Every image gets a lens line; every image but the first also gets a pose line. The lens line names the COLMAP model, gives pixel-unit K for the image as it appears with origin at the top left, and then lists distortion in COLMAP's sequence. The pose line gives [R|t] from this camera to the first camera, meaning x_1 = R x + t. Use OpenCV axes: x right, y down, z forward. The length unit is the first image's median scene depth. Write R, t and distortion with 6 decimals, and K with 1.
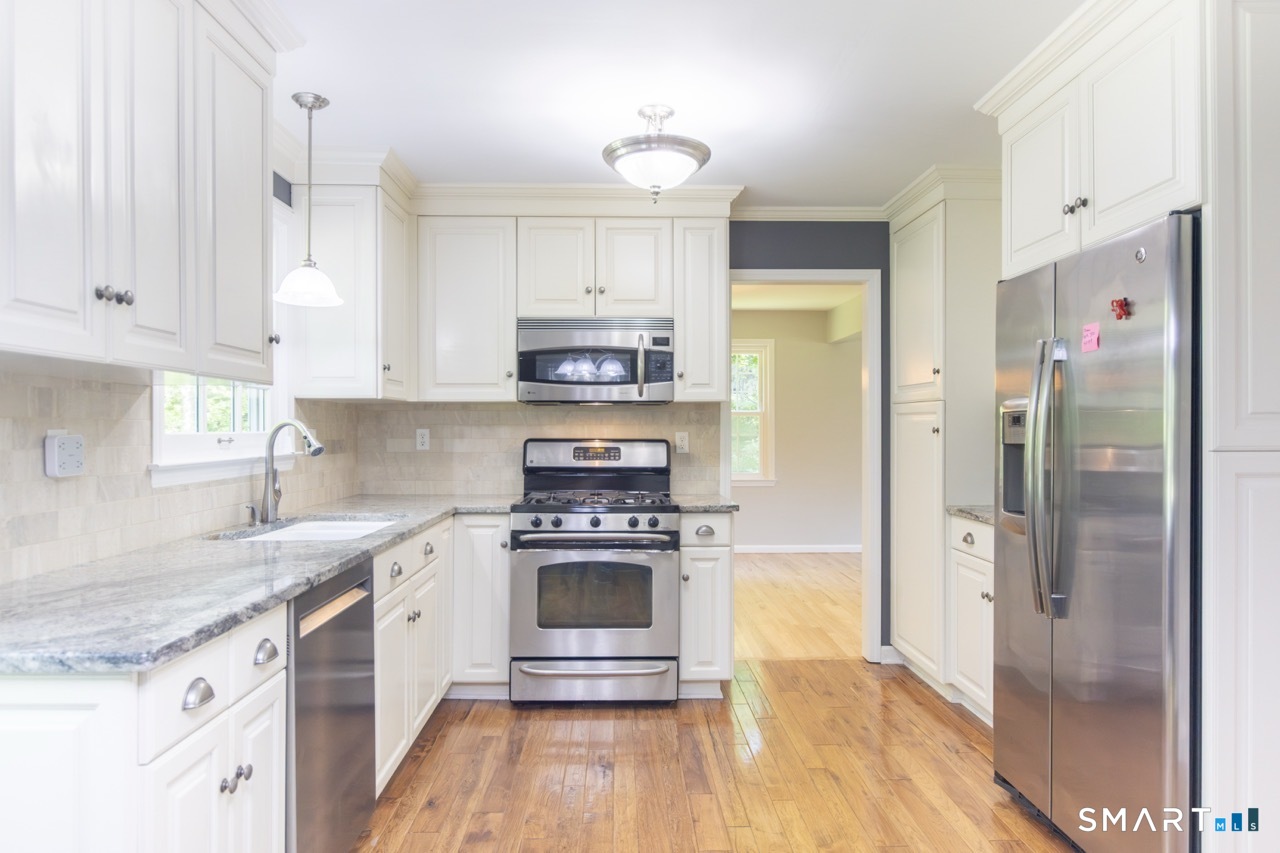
lens RADIAL K [[822.7, 0, 632.2], [0, 822.7, 433.0], [0, 0, 1]] dist [0.016117, 0.001215]
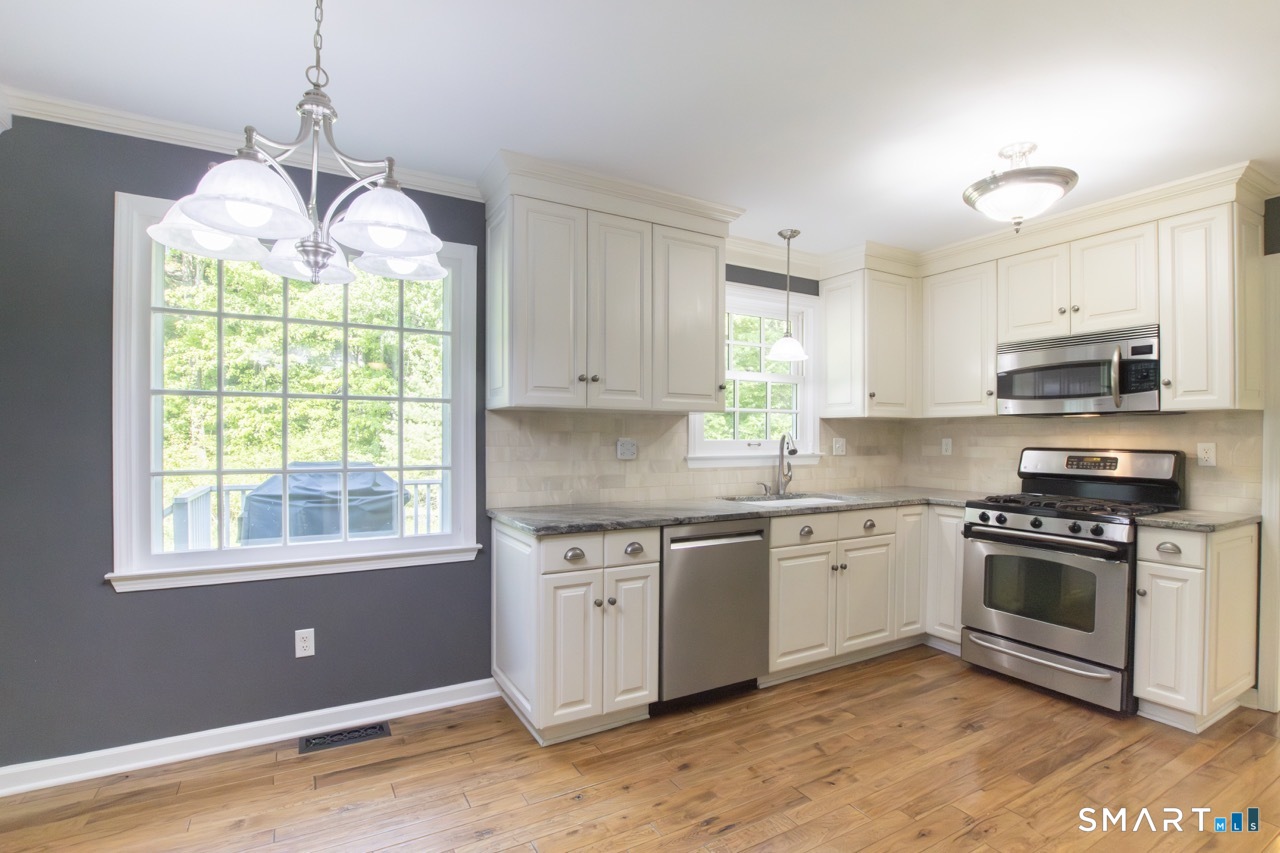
lens RADIAL K [[608.5, 0, 644.2], [0, 608.5, 443.2], [0, 0, 1]] dist [-0.012196, 0.000618]
pose [[0.487596, 0.010636, -0.873005, 0.400443], [-0.008620, 0.999936, 0.007368, -0.000672], [0.873027, 0.003932, 0.487656, 0.141589]]
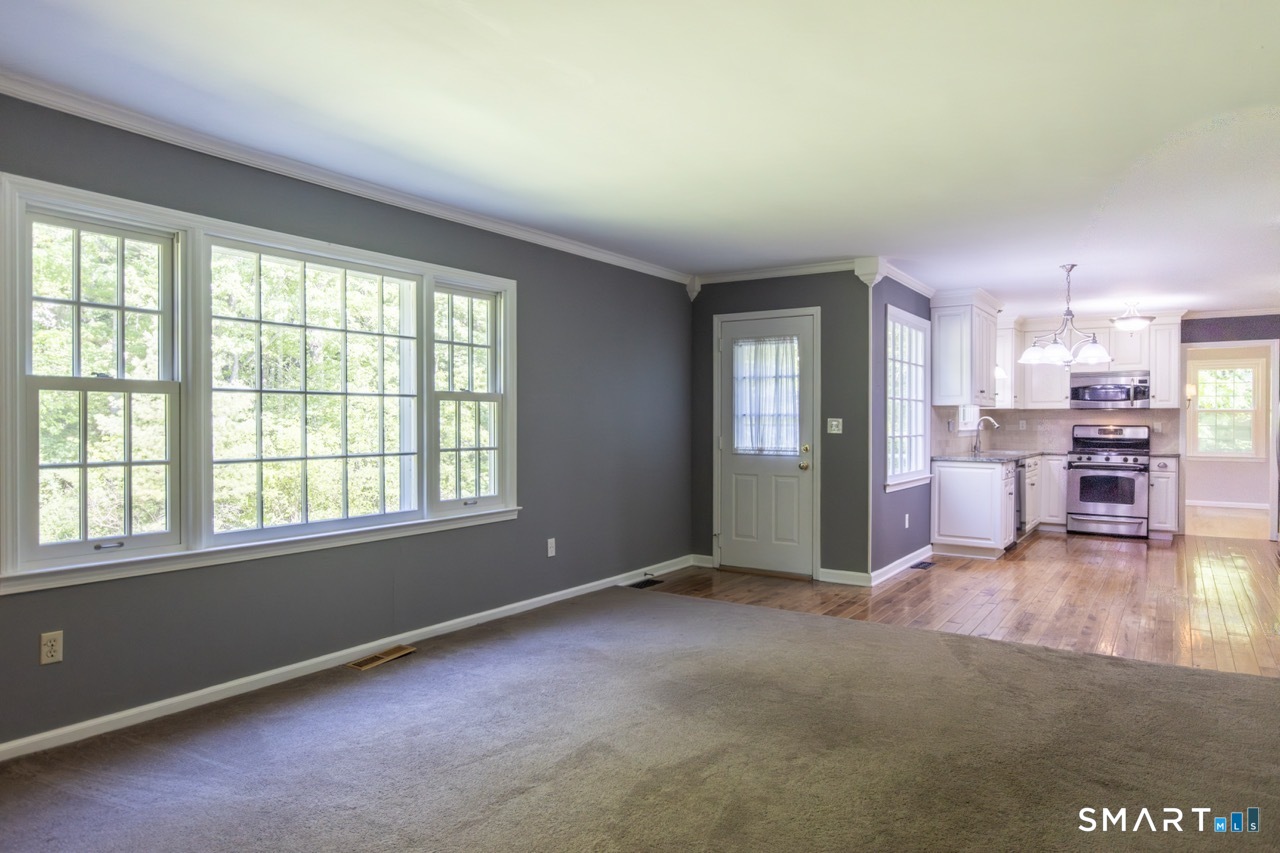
lens RADIAL K [[822.7, 0, 639.9], [0, 822.7, 433.9], [0, 0, 1]] dist [0.016117, 0.001215]
pose [[0.830508, 0.010418, -0.556909, 0.164660], [-0.006167, 0.999936, 0.009509, 0.019653], [0.556973, -0.004463, 0.830519, -1.753315]]
